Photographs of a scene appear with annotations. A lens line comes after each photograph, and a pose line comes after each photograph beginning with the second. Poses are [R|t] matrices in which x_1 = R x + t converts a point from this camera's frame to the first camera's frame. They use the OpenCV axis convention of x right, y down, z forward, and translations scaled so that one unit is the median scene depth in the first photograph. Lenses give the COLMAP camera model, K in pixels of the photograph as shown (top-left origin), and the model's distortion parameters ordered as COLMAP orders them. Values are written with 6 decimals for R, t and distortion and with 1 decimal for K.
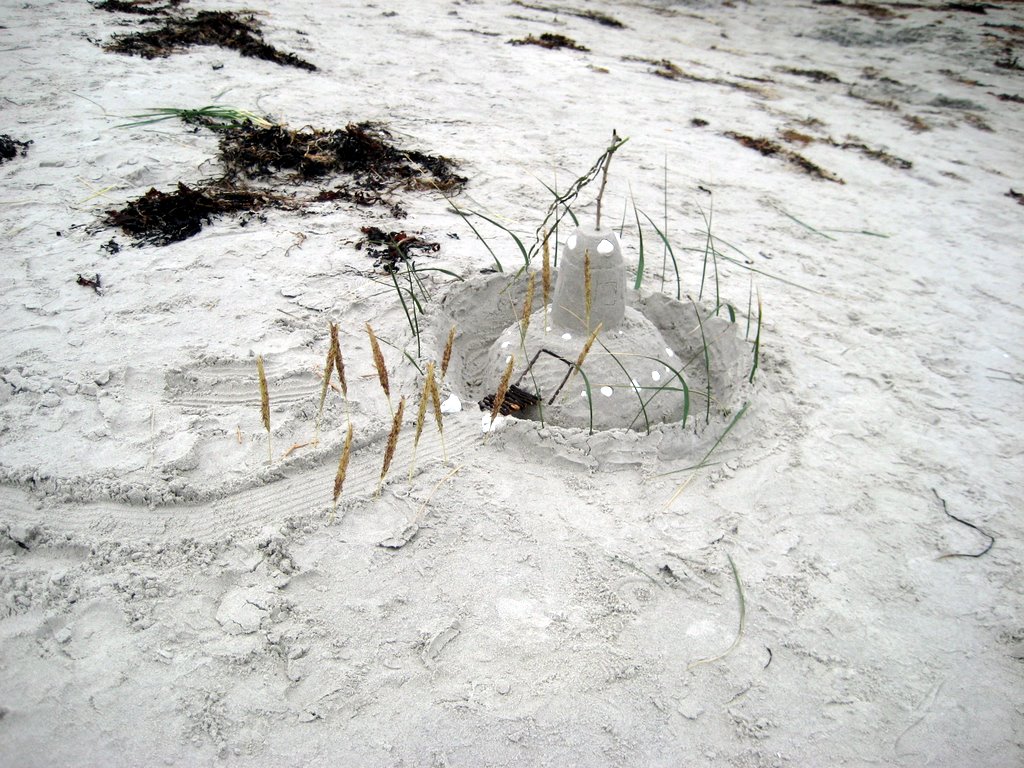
lens RADIAL K [[1067.9, 0, 512.0], [0, 1067.9, 384.0], [0, 0, 1]] dist [-0.161334, 0.217394]
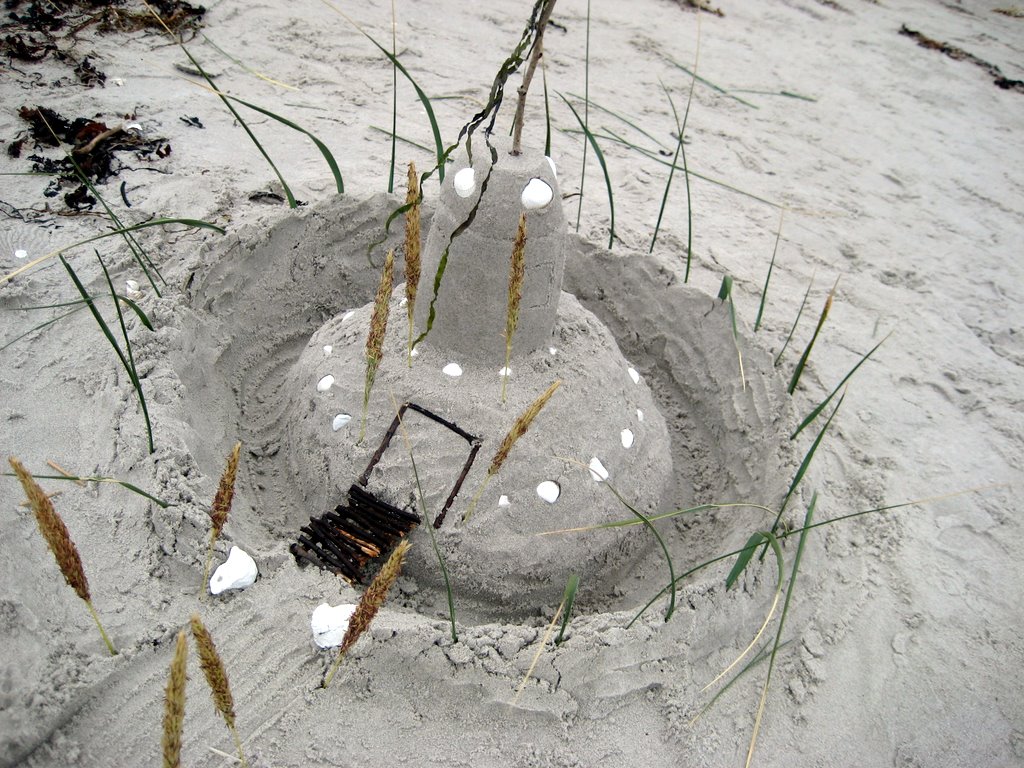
lens RADIAL K [[1067.9, 0, 512.0], [0, 1067.9, 384.0], [0, 0, 1]] dist [-0.161334, 0.217394]
pose [[0.969019, -0.063514, 0.238679, -0.033696], [0.020568, 0.983764, 0.178284, -0.102987], [-0.246128, -0.167851, 0.954593, 0.421556]]
